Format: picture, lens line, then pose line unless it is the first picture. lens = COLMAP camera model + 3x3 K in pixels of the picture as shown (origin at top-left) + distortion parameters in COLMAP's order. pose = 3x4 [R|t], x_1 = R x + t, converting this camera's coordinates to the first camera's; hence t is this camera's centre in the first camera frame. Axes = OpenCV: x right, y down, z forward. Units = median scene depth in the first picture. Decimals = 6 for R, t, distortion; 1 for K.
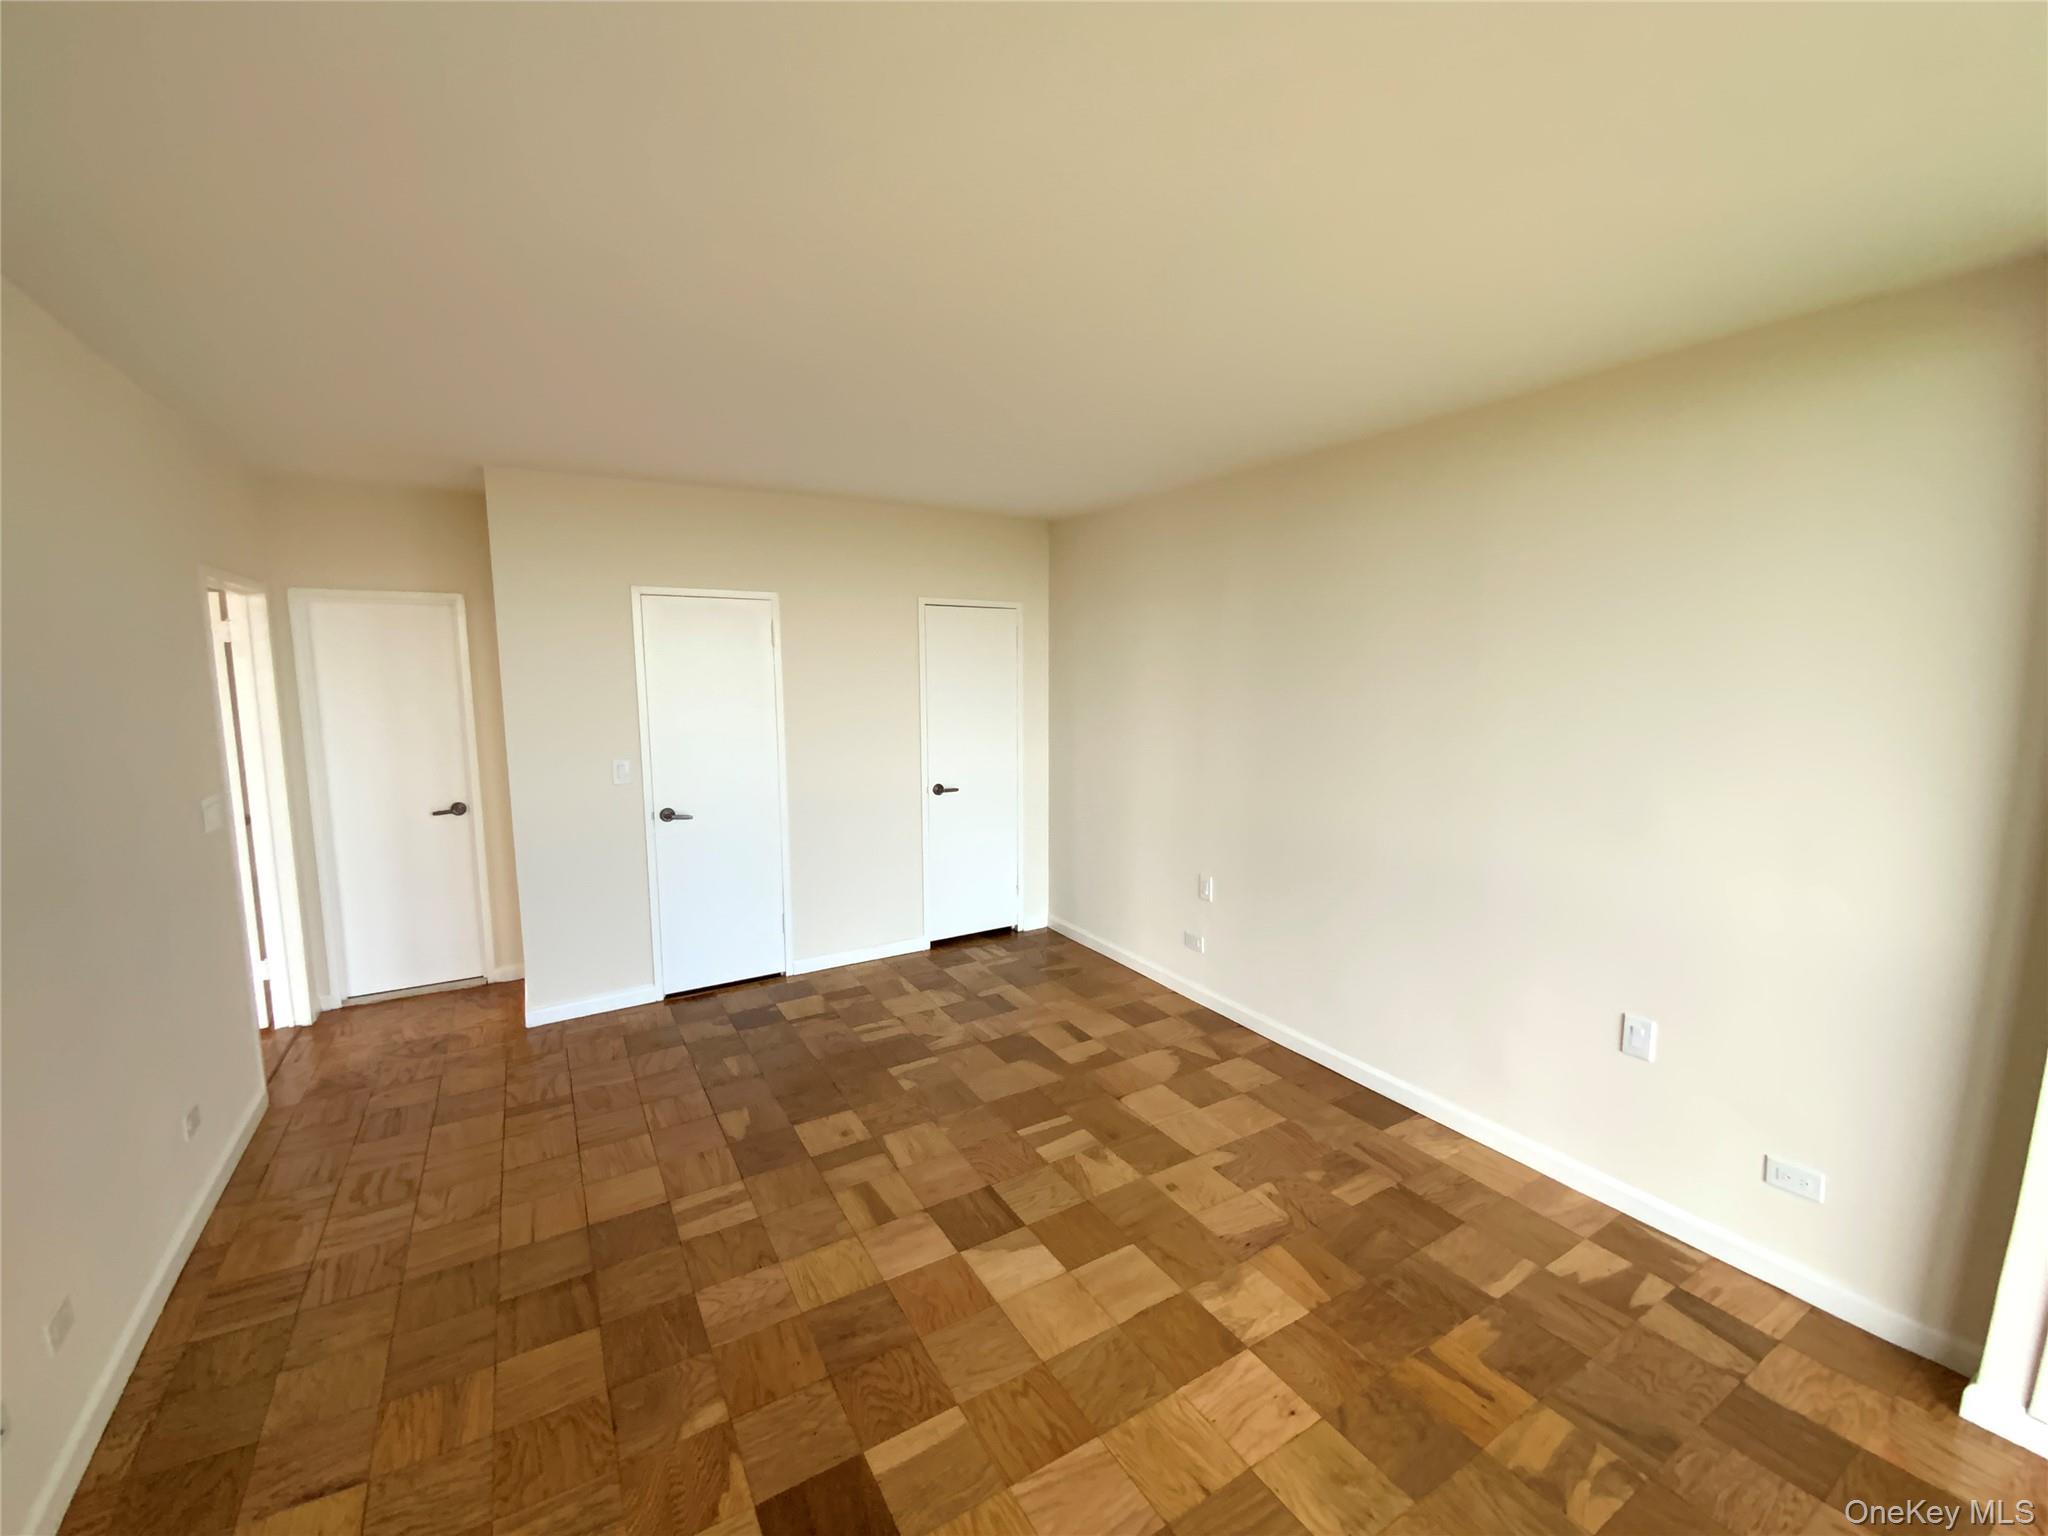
lens RADIAL K [[838.8, 0, 1024.0], [0, 838.8, 768.0], [0, 0, 1]] dist [-0.003640, -0.000720]
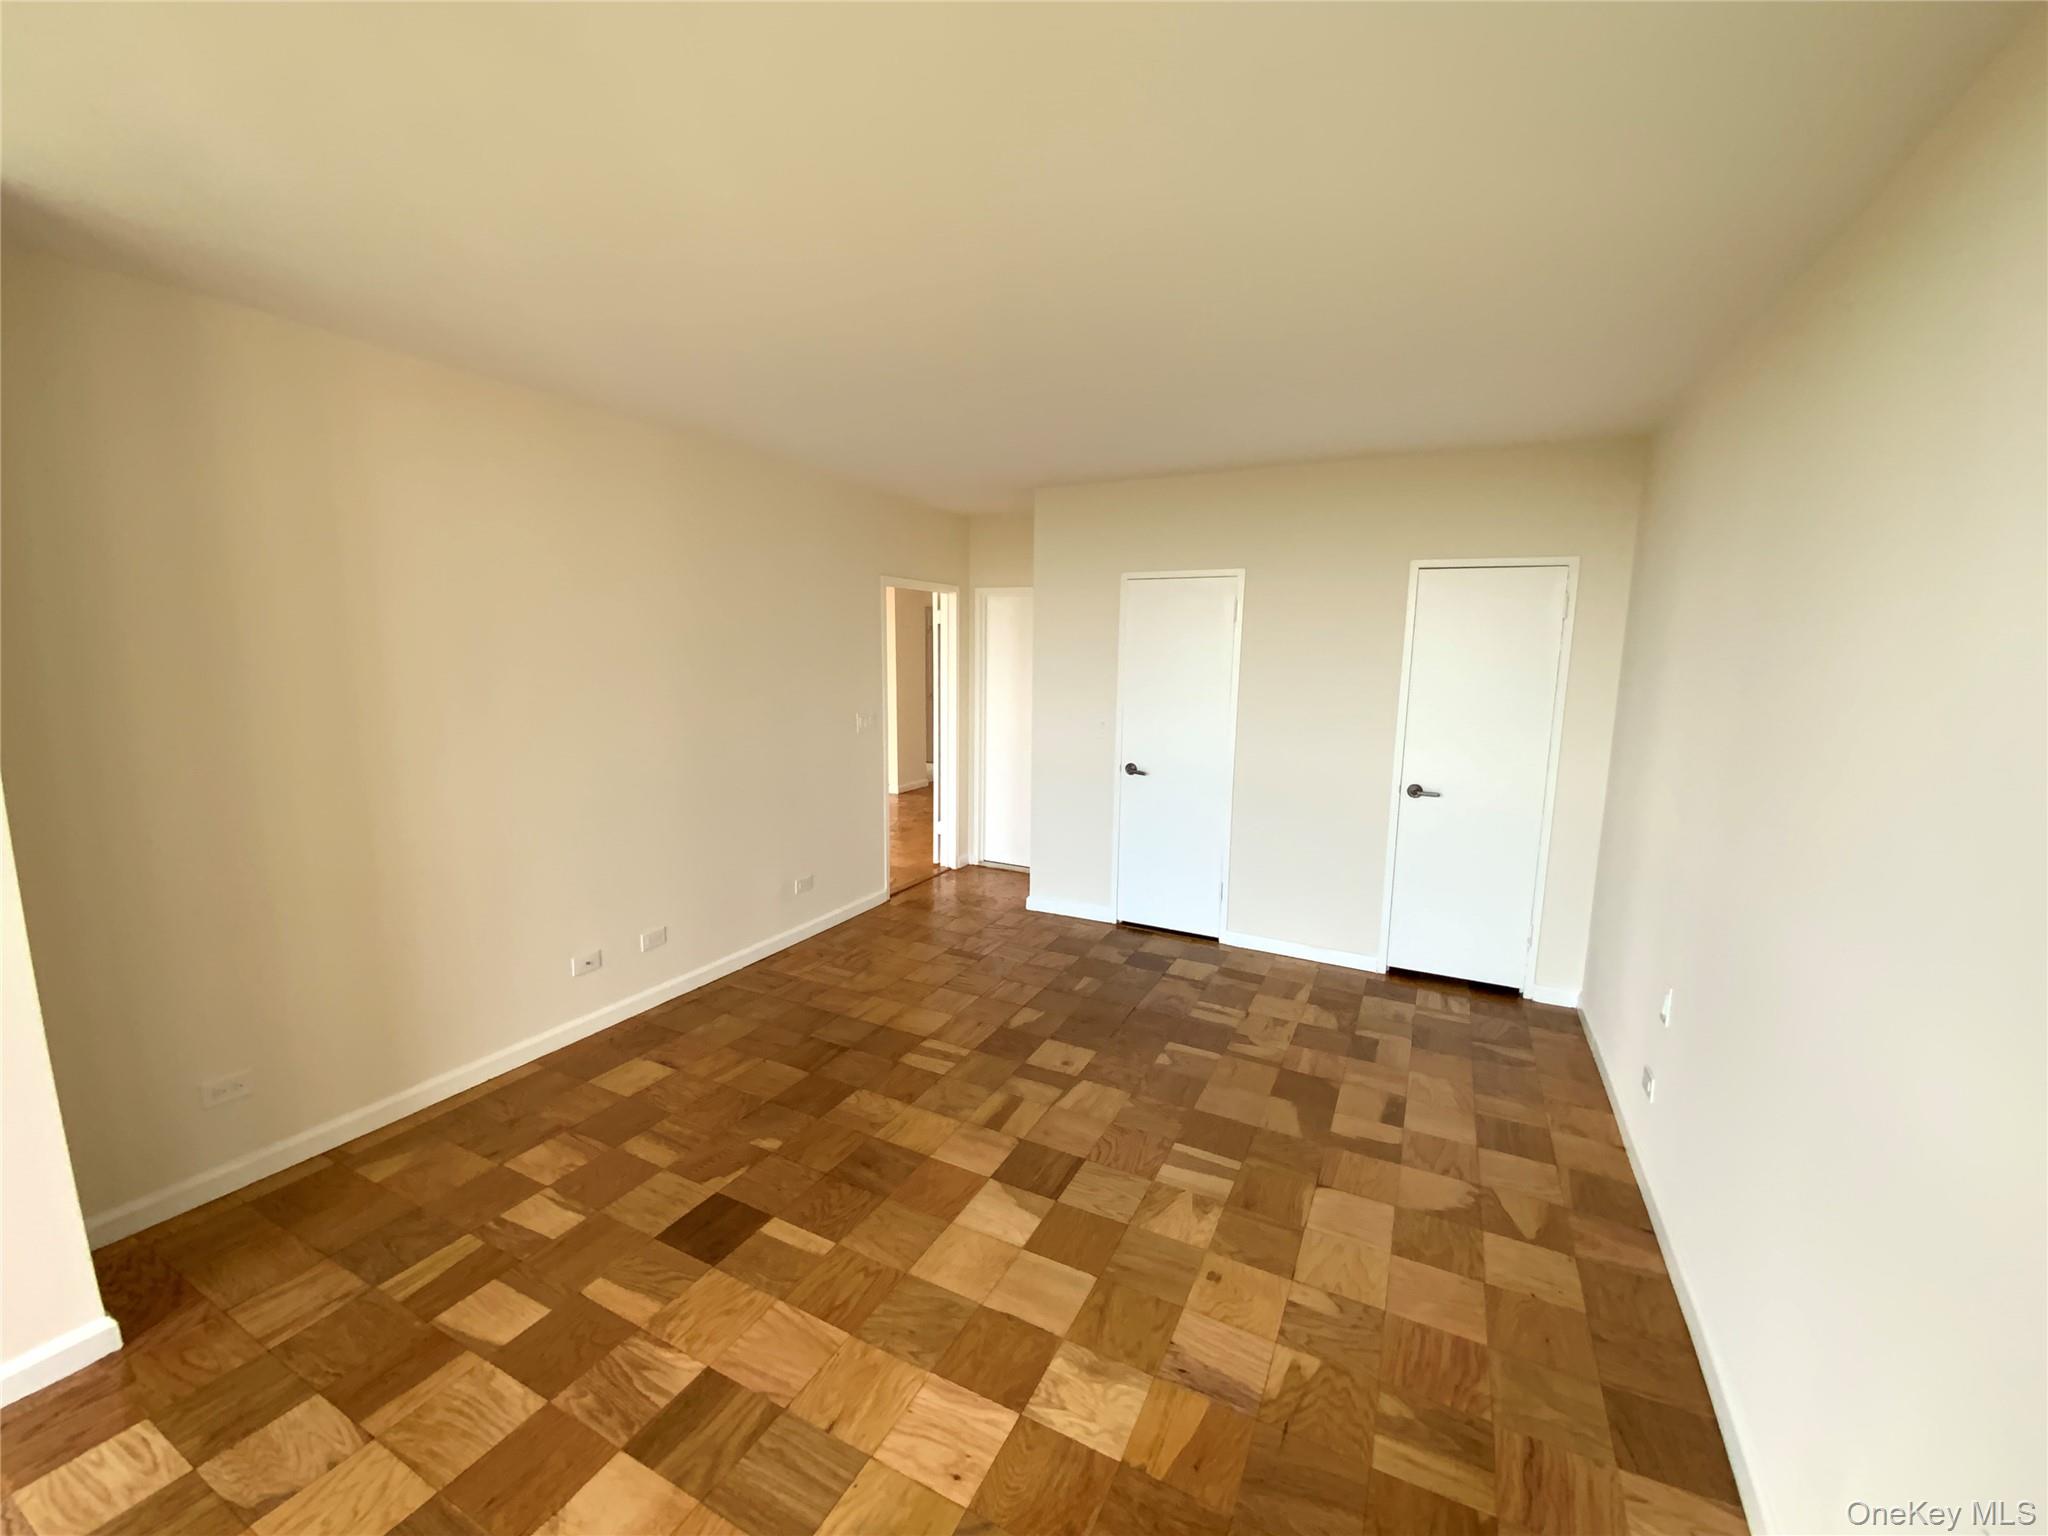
lens RADIAL K [[833.6, 0, 1024.3], [0, 833.6, 765.9], [0, 0, 1]] dist [0.026153, -0.022121]
pose [[0.535669, 0.137511, -0.833156, 0.627746], [-0.124599, 0.988723, 0.083078, -0.036594], [0.835185, 0.059308, 0.546762, 0.331657]]
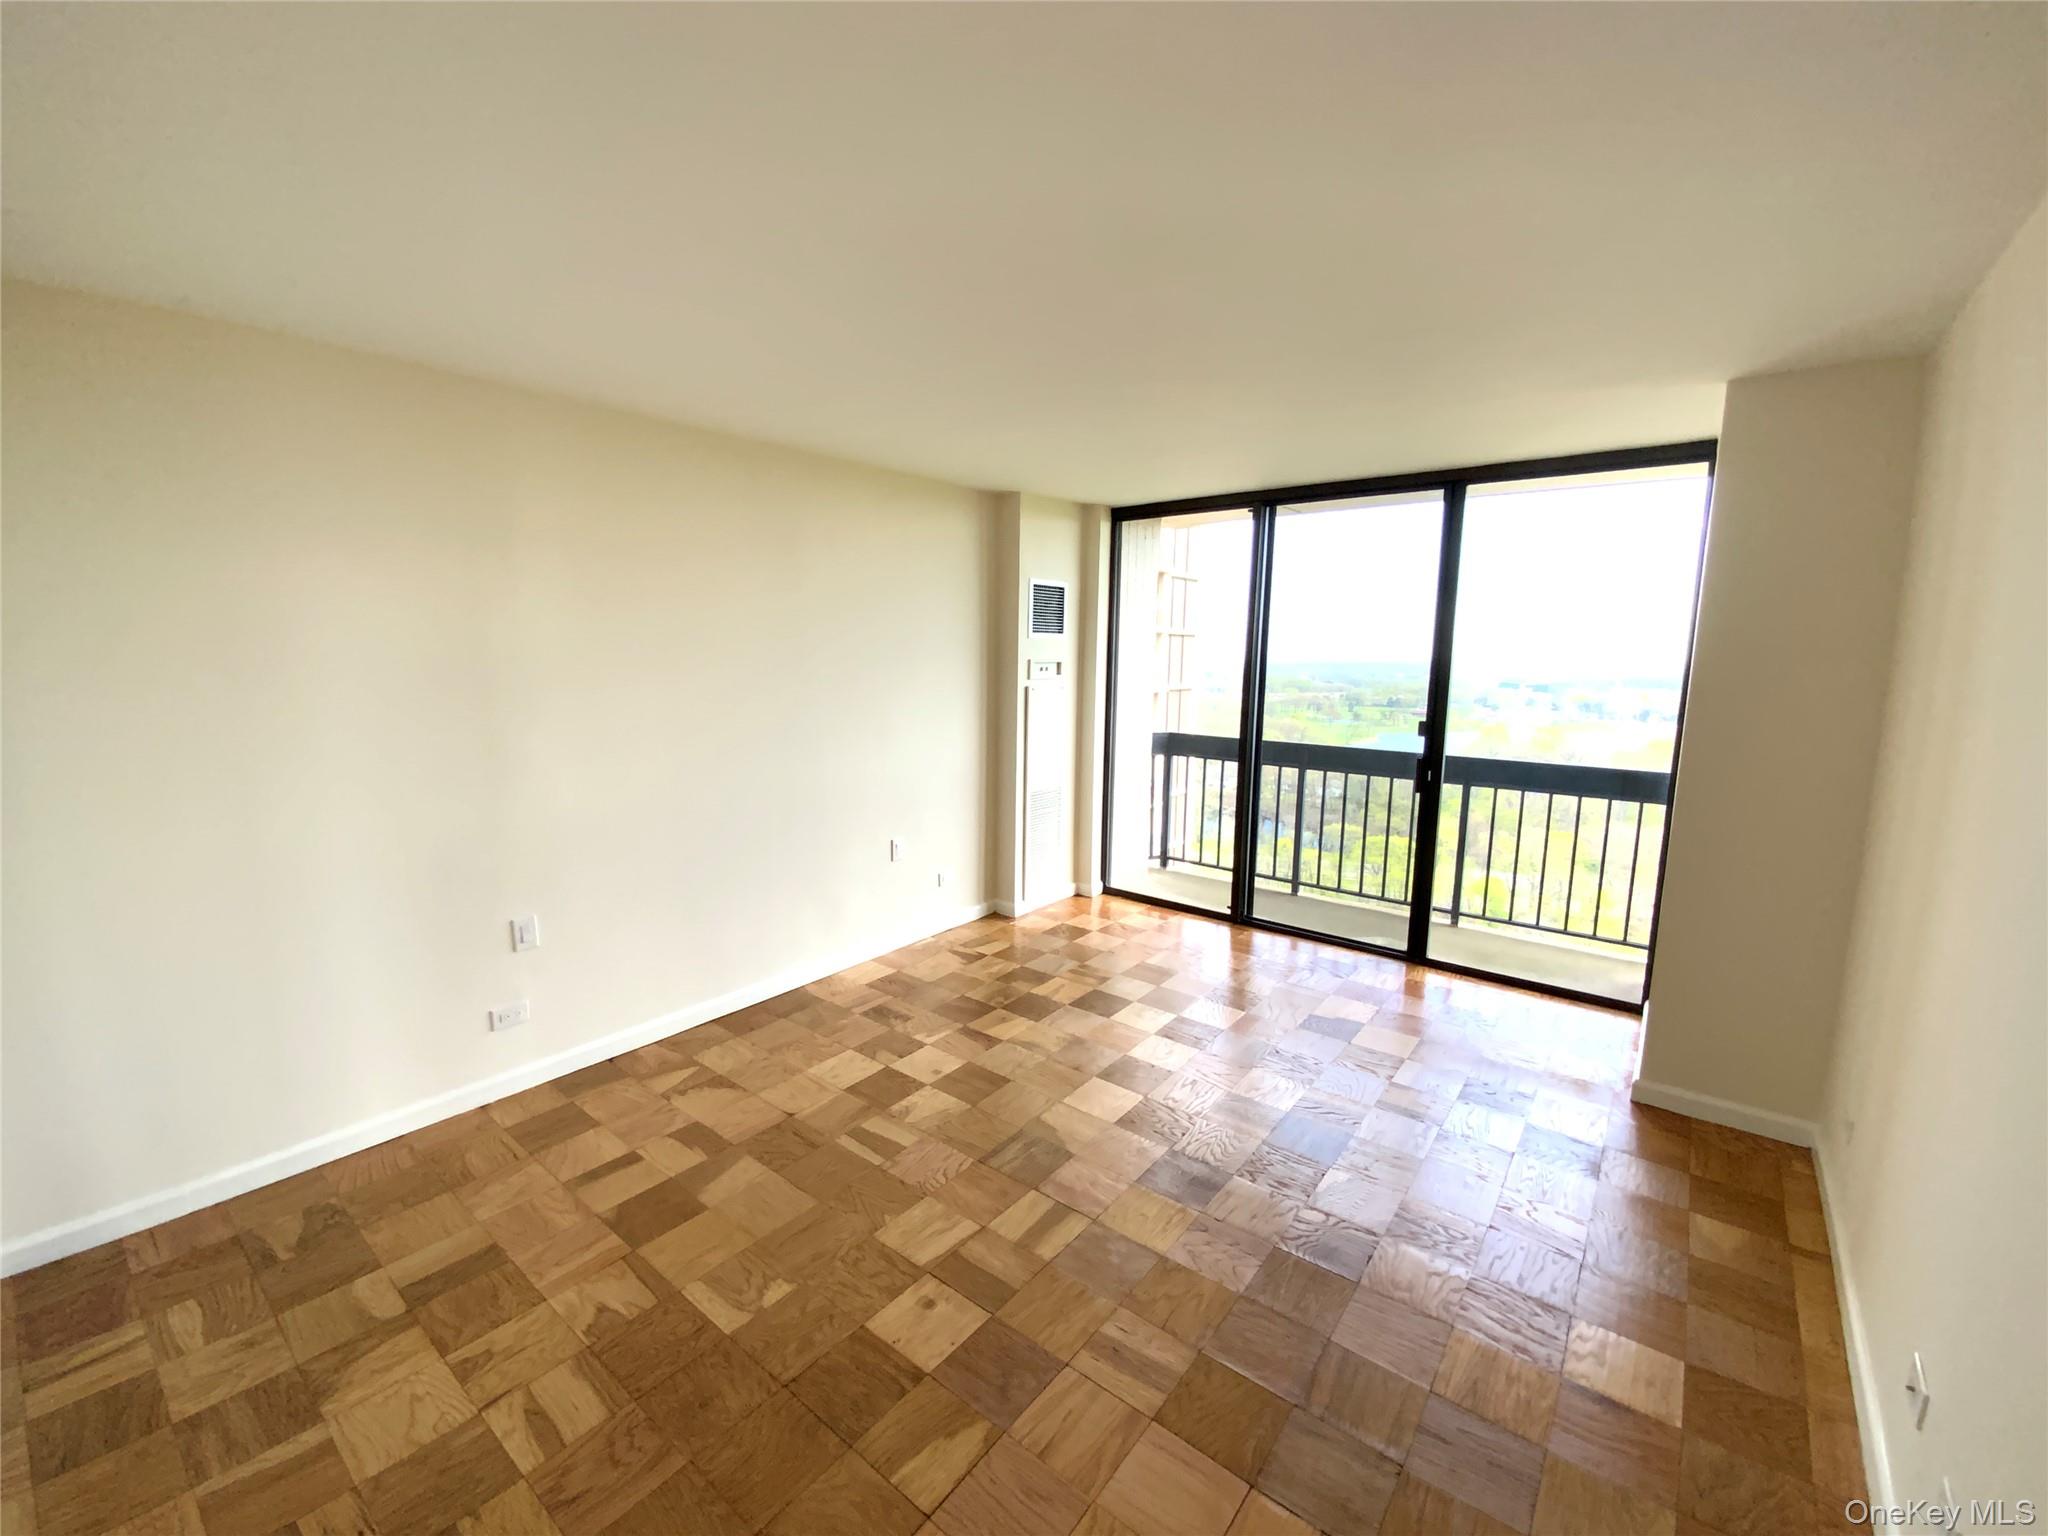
lens RADIAL K [[833.6, 0, 1024.3], [0, 833.6, 765.9], [0, 0, 1]] dist [0.026153, -0.022121]
pose [[-0.347276, -0.138000, 0.927554, -0.843444], [0.110864, 0.976135, 0.186735, -0.131689], [-0.931187, 0.167681, -0.323689, 1.087136]]
